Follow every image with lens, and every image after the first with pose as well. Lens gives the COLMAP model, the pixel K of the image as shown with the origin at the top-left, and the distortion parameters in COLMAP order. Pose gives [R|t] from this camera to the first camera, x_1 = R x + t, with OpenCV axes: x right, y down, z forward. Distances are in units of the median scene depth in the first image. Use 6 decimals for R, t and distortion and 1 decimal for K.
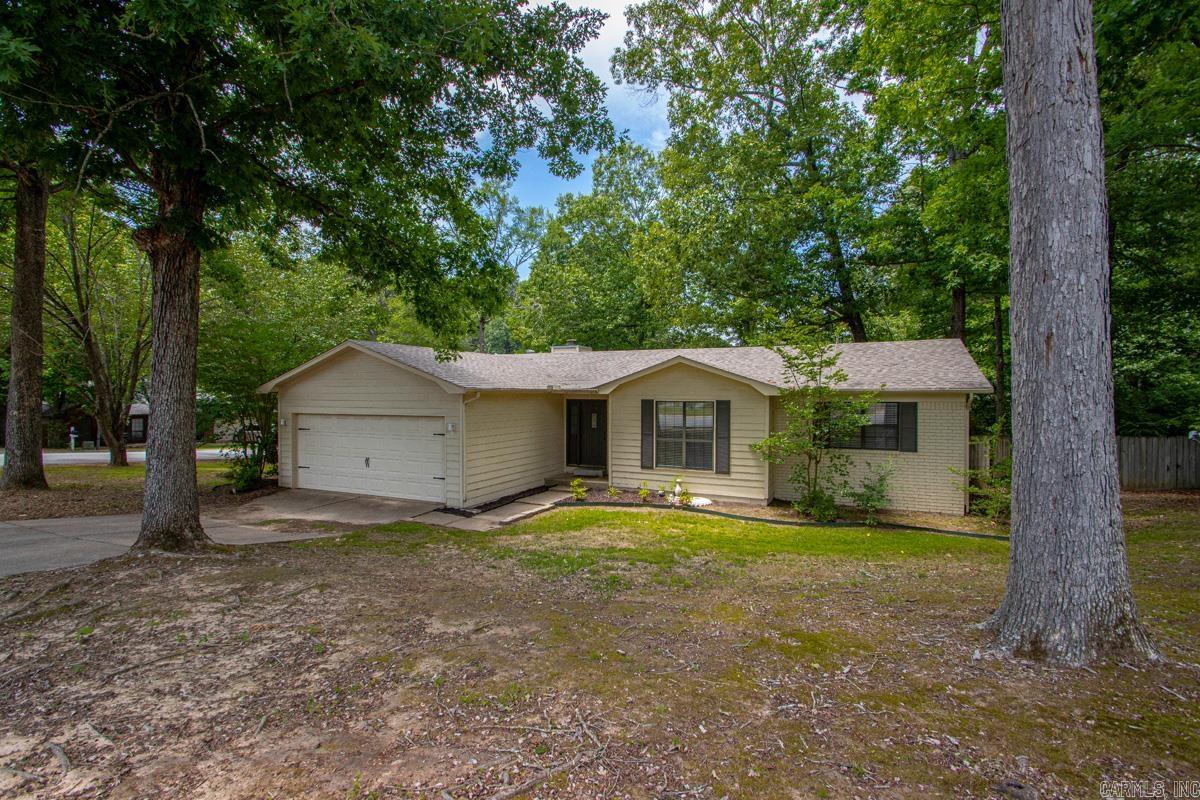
lens RADIAL K [[570.2, 0, 656.6], [0, 570.2, 434.7], [0, 0, 1]] dist [0.007574, -0.011882]
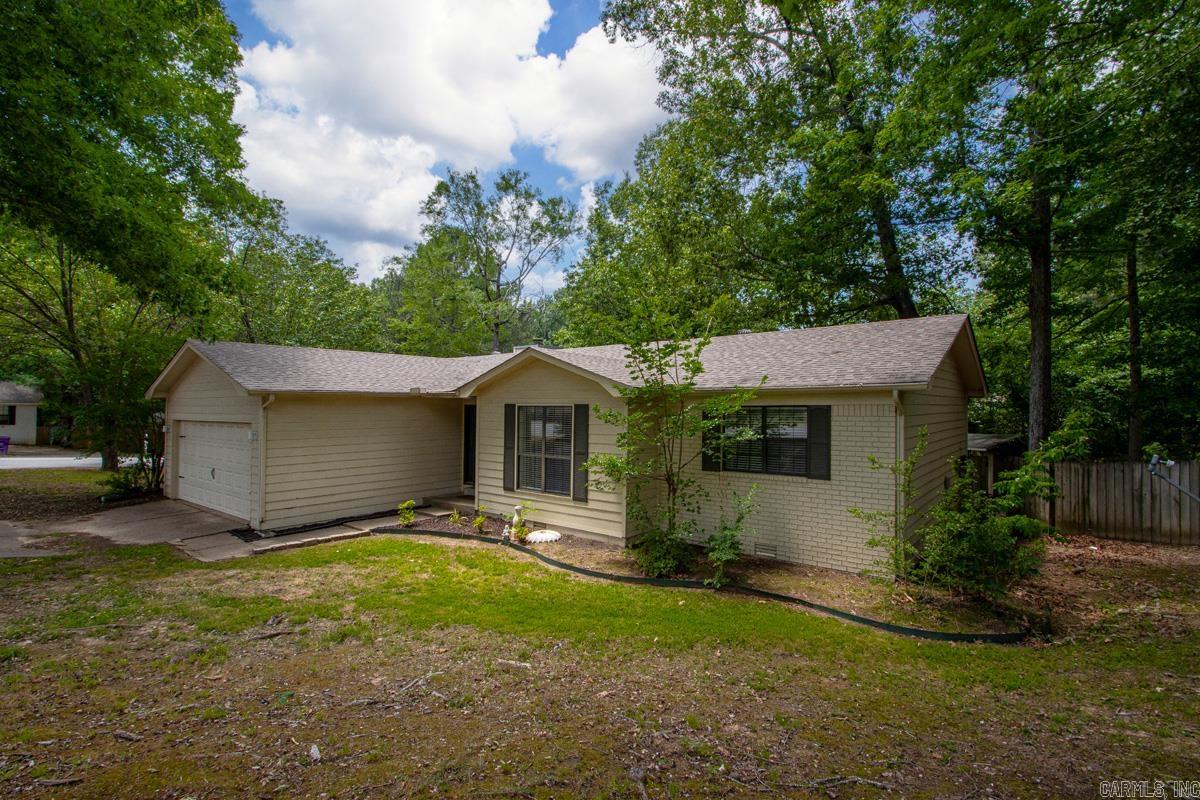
lens RADIAL K [[570.2, 0, 653.4], [0, 570.2, 426.7], [0, 0, 1]] dist [0.007574, -0.011882]
pose [[0.965643, 0.006490, -0.259791, 0.410119], [-0.018686, 0.998835, -0.044501, 0.001495], [0.259200, 0.047827, 0.964639, 0.288684]]
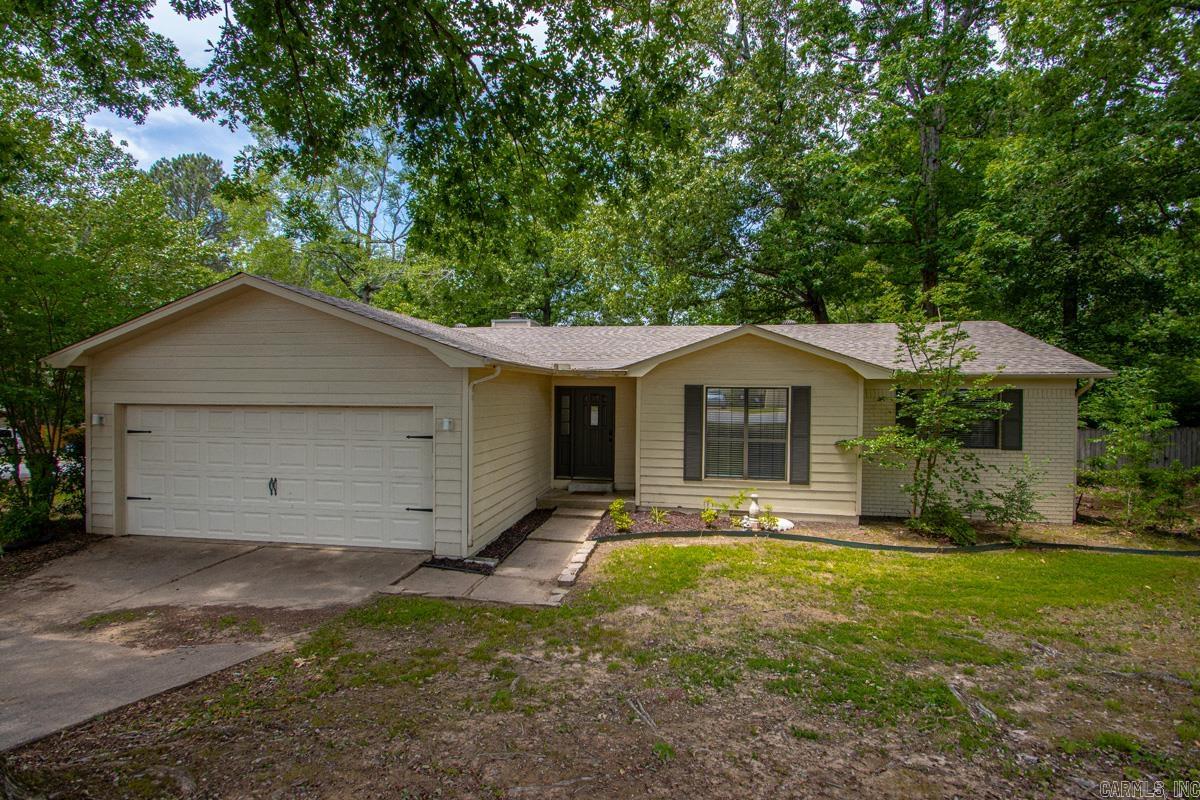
lens RADIAL K [[570.2, 0, 629.1], [0, 570.2, 417.8], [0, 0, 1]] dist [0.007574, -0.011882]
pose [[0.968766, -0.005715, 0.247911, -0.289247], [0.012770, 0.999558, -0.026859, -0.001624], [-0.247648, 0.029186, 0.968410, 0.328989]]
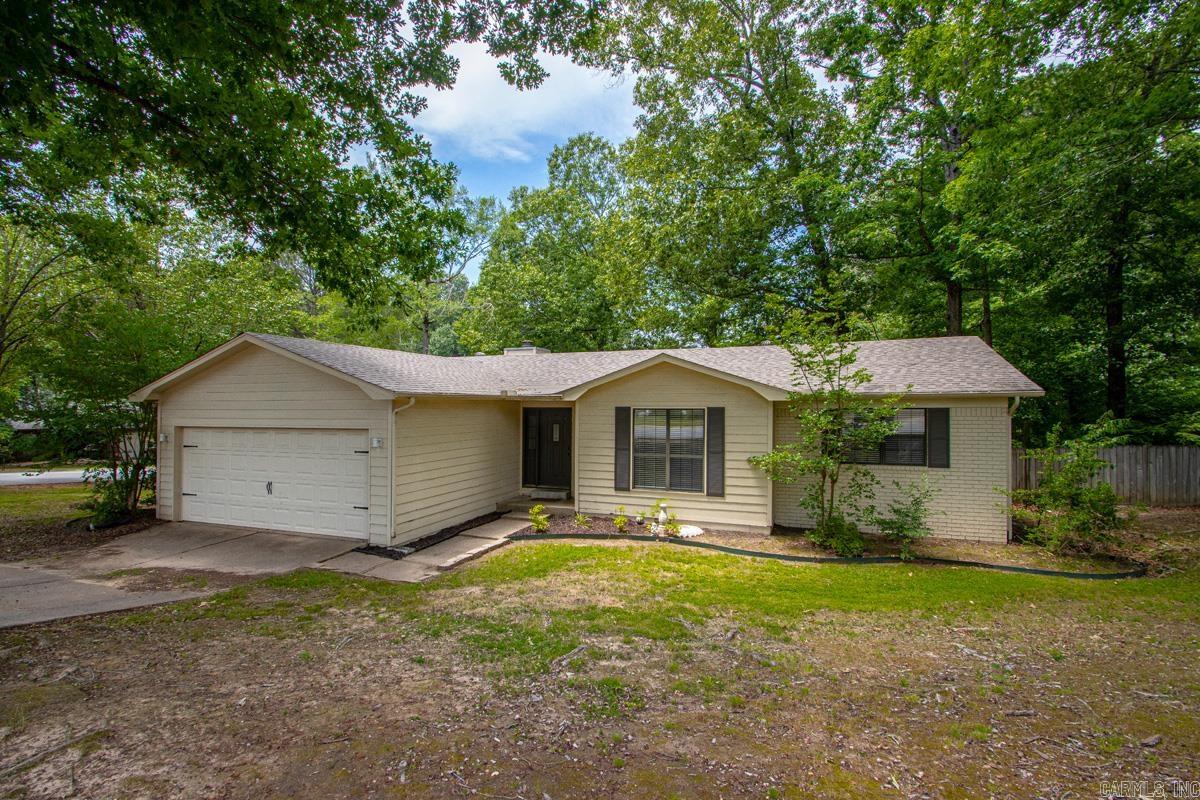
lens RADIAL K [[570.2, 0, 635.4], [0, 570.2, 415.1], [0, 0, 1]] dist [0.007574, -0.011882]
pose [[0.998768, -0.005348, 0.049333, -0.039899], [0.007999, 0.998526, -0.053677, -0.005191], [-0.048973, 0.054005, 0.997339, 0.180005]]
